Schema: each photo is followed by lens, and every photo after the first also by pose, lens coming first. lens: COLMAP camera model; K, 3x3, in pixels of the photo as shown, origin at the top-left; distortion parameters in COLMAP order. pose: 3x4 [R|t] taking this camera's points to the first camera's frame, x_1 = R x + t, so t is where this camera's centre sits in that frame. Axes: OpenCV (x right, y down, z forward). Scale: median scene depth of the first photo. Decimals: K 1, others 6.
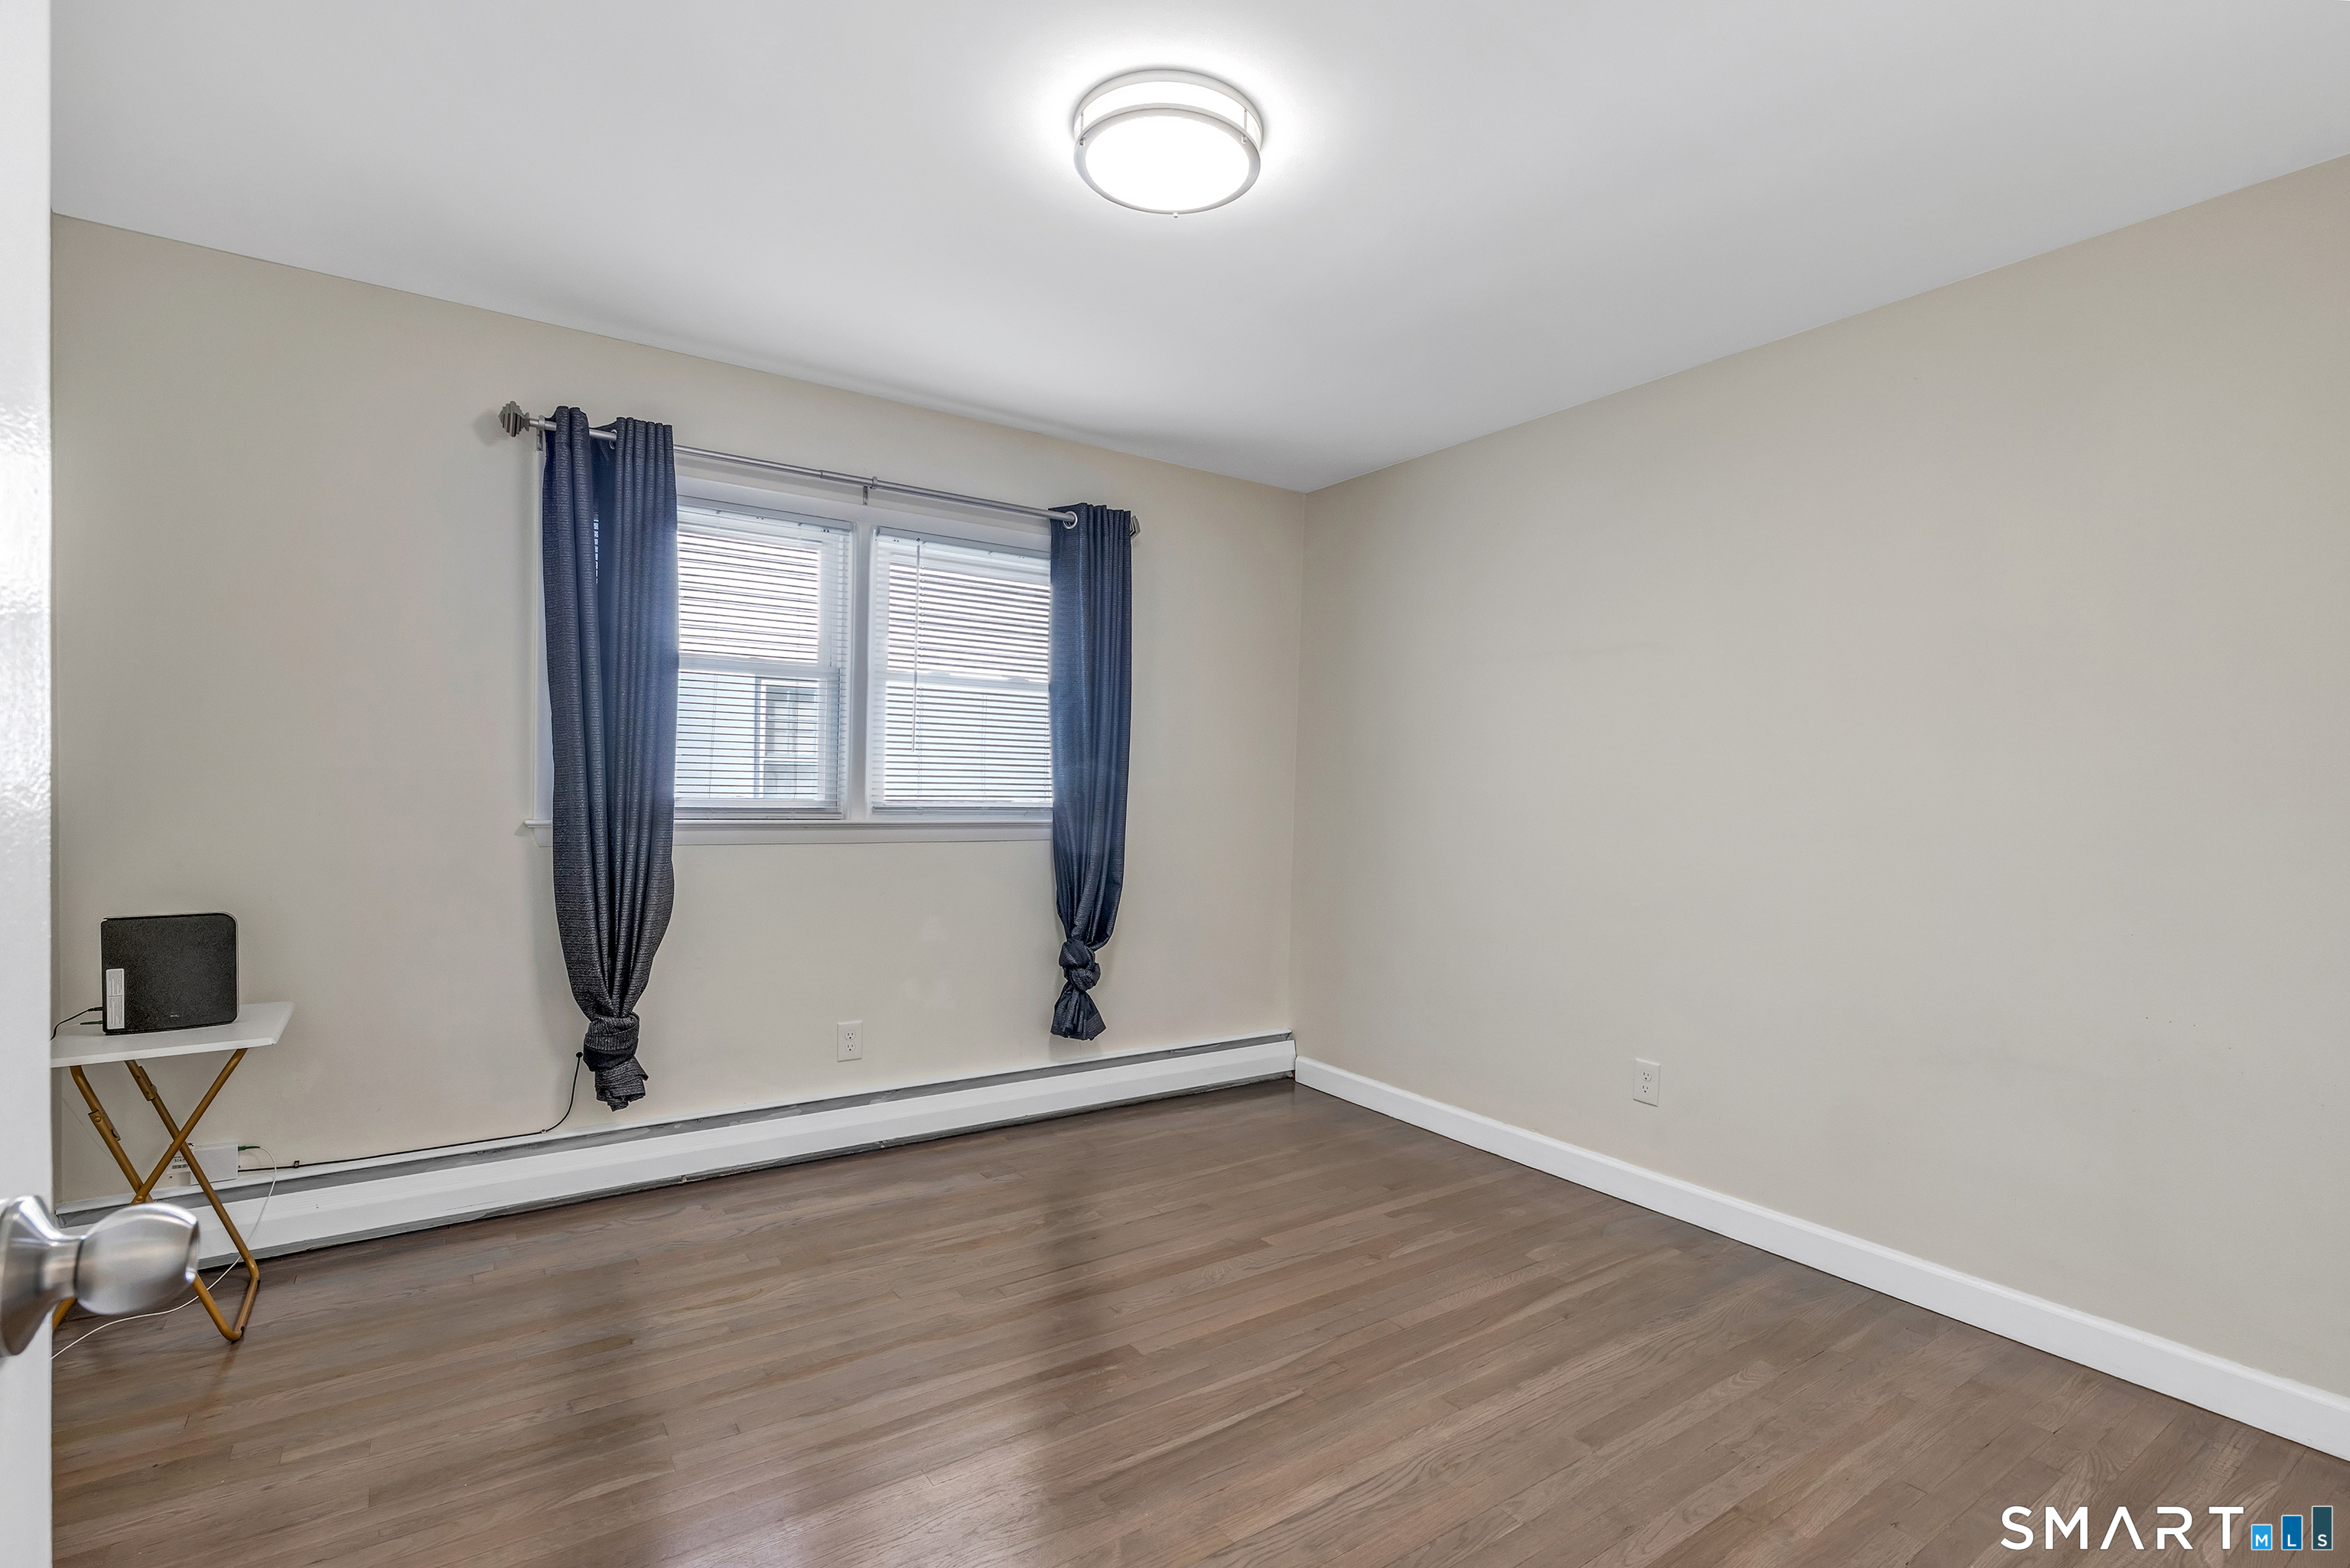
lens RADIAL K [[1061.2, 0, 1181.2], [0, 1061.2, 813.4], [0, 0, 1]] dist [-0.000022, 0.000052]
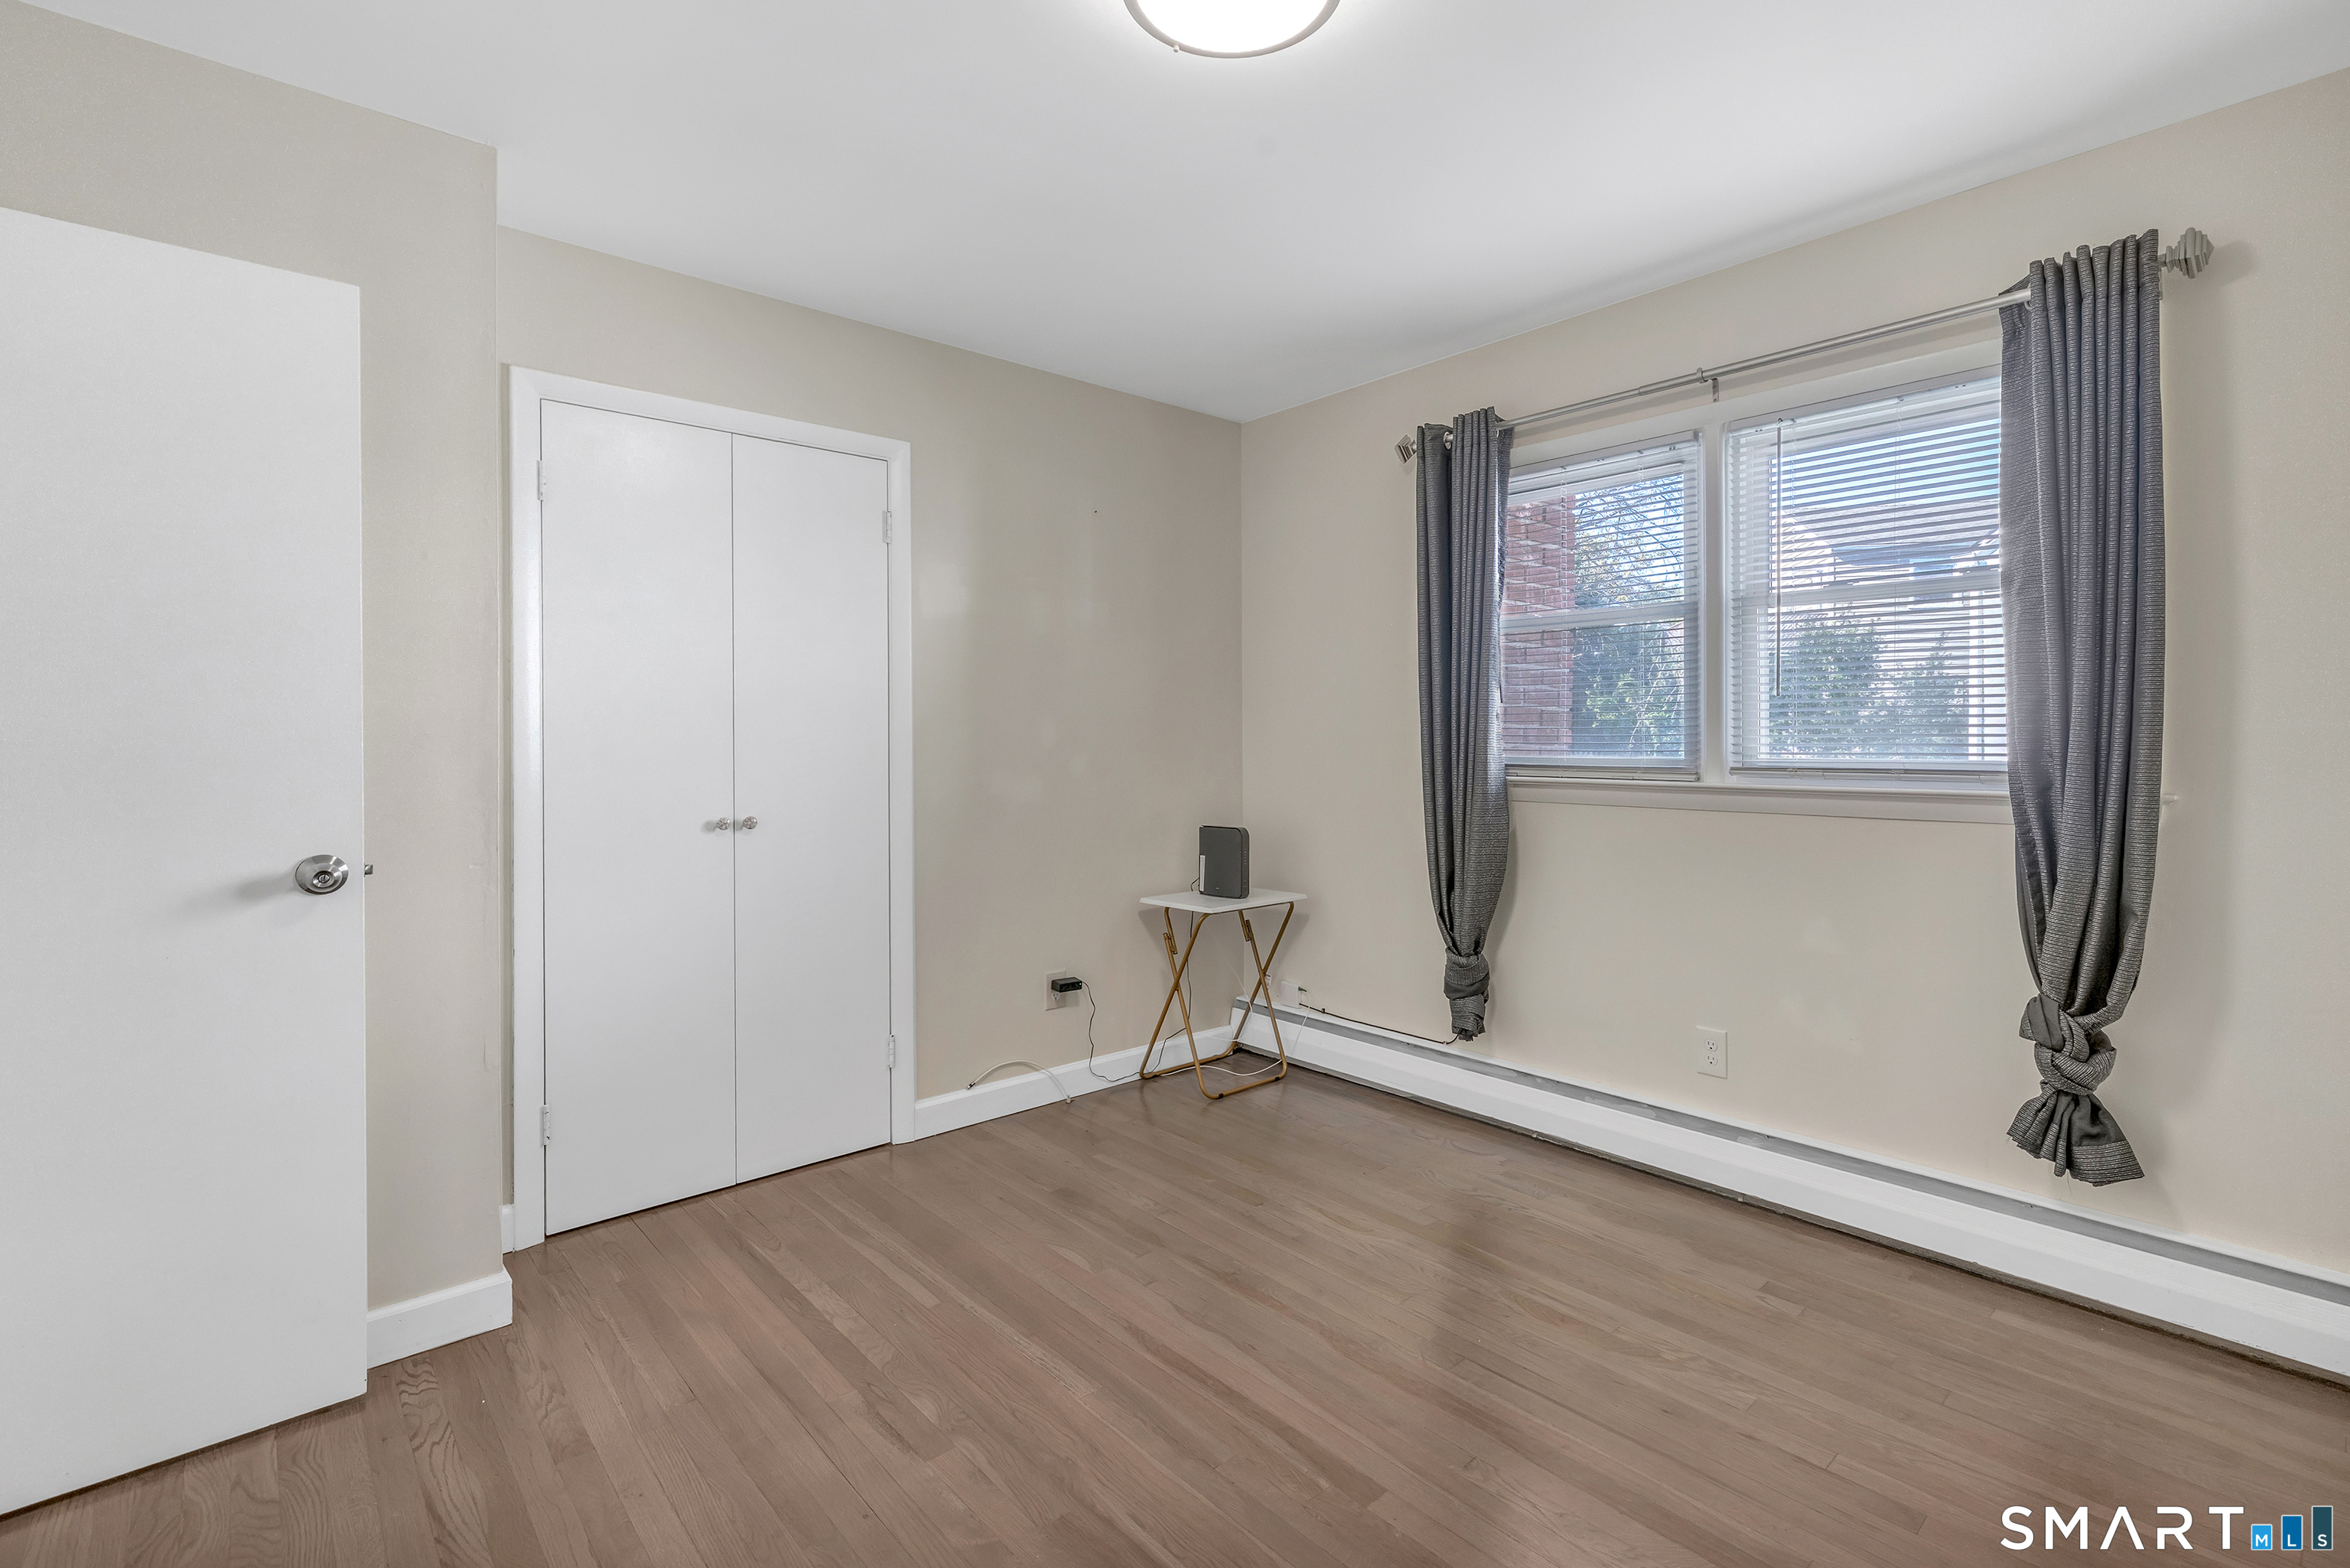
lens RADIAL K [[1019.0, 0, 1179.4], [0, 1019.0, 722.4], [0, 0, 1]] dist [-0.001629, -0.000325]
pose [[0.166658, -0.033201, -0.985456, 0.416200], [-0.018713, 0.999146, -0.036827, -0.003616], [0.985837, 0.024578, 0.165894, 0.470143]]
